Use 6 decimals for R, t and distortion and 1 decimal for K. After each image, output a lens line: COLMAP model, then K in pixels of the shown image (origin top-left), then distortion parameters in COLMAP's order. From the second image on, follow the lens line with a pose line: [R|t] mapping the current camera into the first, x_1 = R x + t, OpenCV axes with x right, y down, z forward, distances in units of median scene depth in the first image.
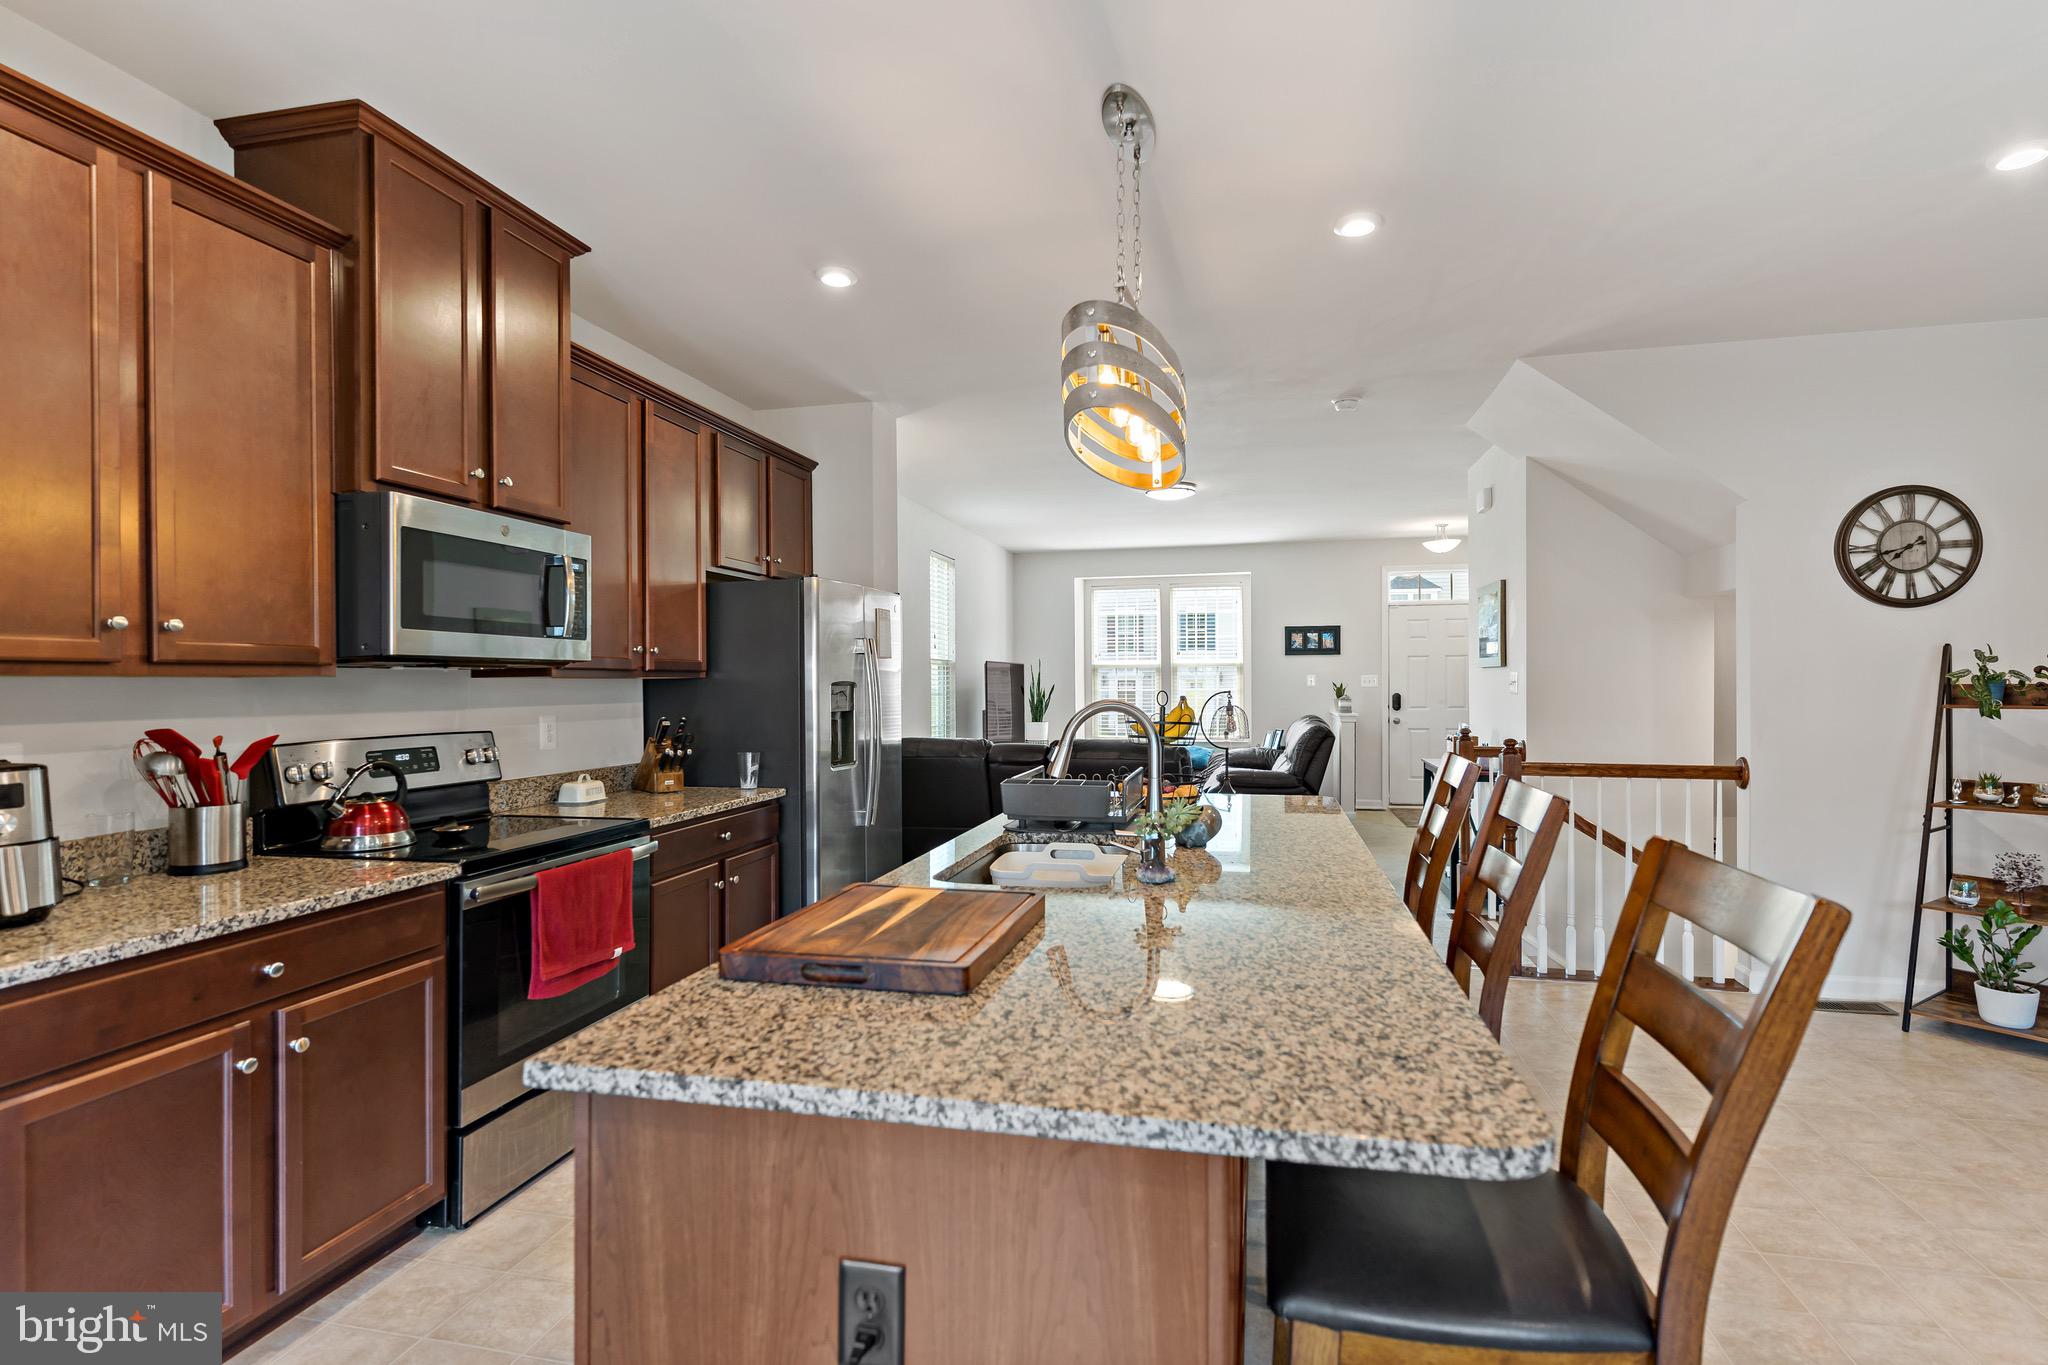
lens RADIAL K [[961.7, 0, 1012.8], [0, 961.7, 690.8], [0, 0, 1]] dist [0.007341, -0.001219]
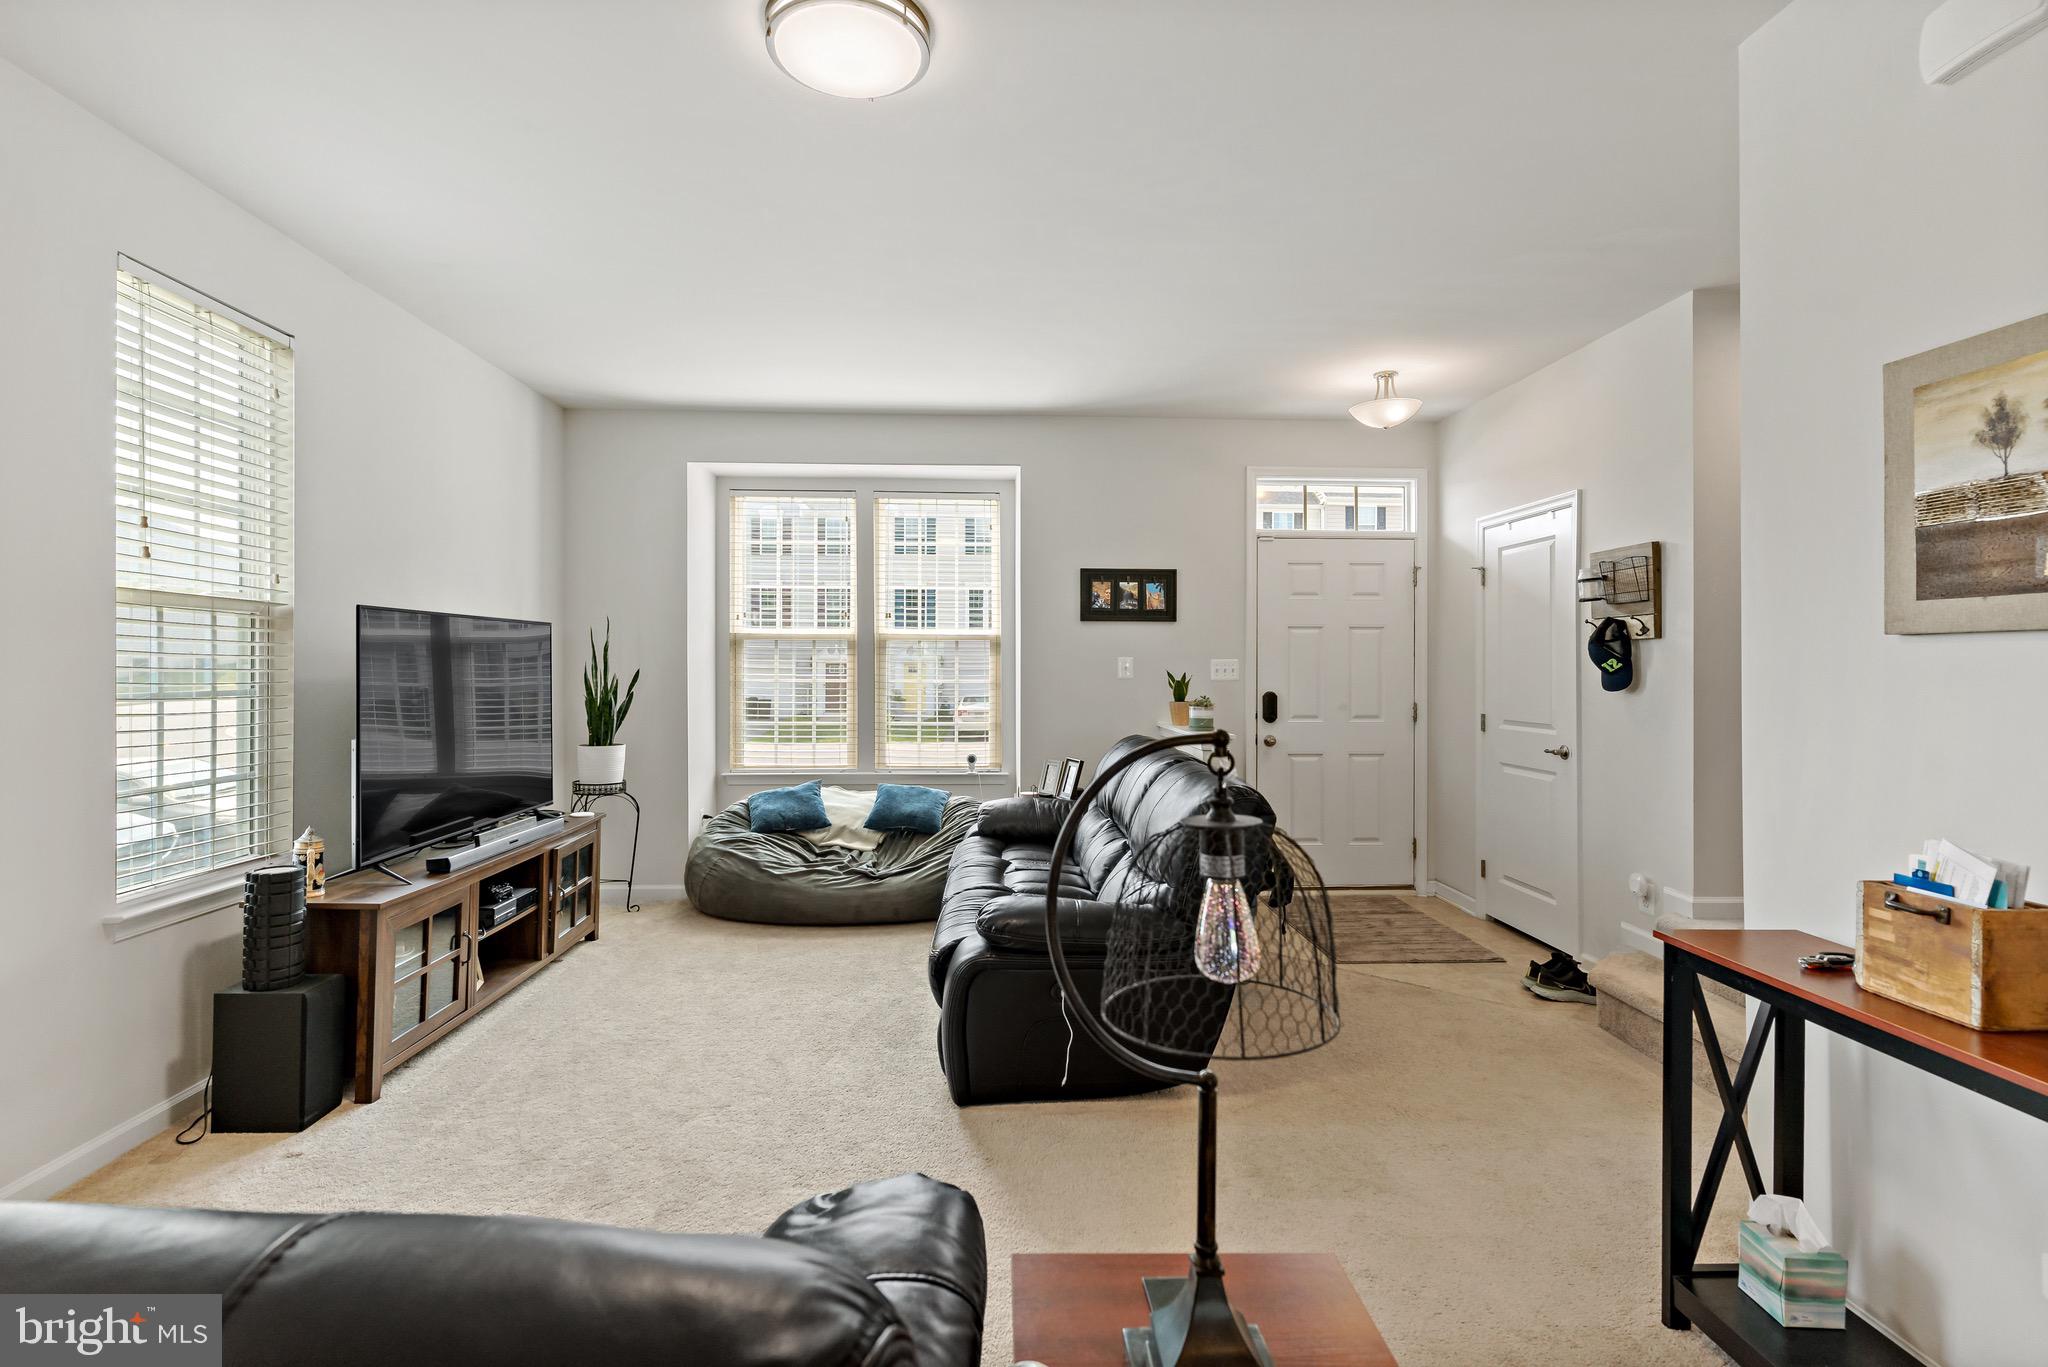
lens RADIAL K [[961.7, 0, 1011.8], [0, 961.7, 645.6], [0, 0, 1]] dist [0.007341, -0.001219]
pose [[0.961774, 0.018960, 0.273187, 0.264911], [-0.009977, 0.999364, -0.034233, -0.010310], [-0.273663, 0.030199, 0.961352, 1.334398]]
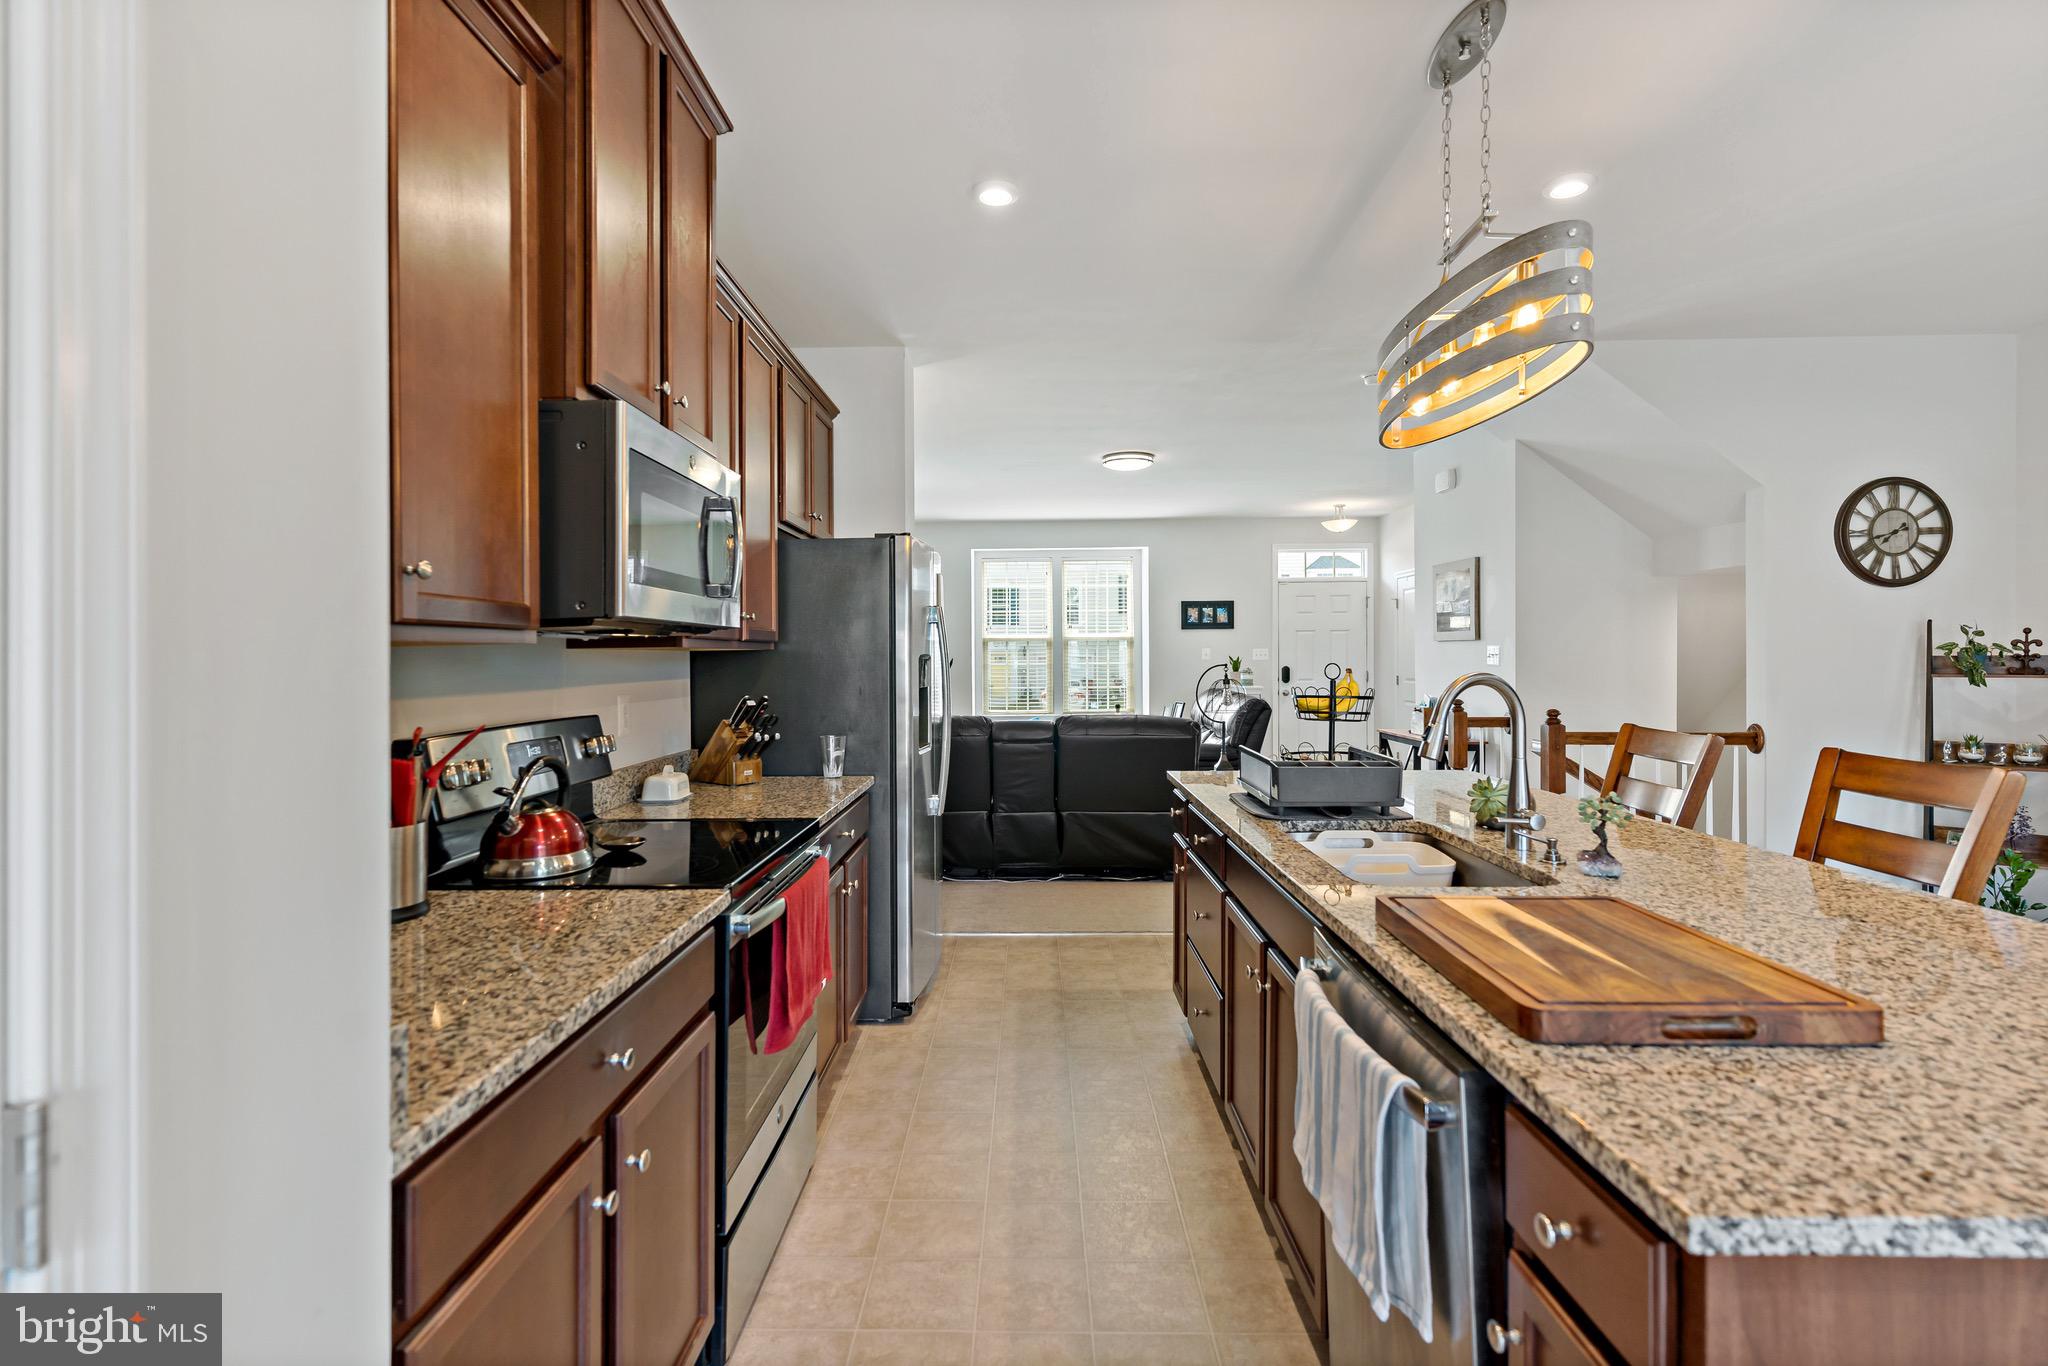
lens RADIAL K [[961.7, 0, 997.6], [0, 961.7, 652.6], [0, 0, 1]] dist [0.007341, -0.001219]
pose [[0.979316, -0.000008, 0.202337, -0.309607], [0.002698, 0.999912, -0.013017, 0.001153], [-0.202319, 0.013294, 0.979230, 0.123381]]
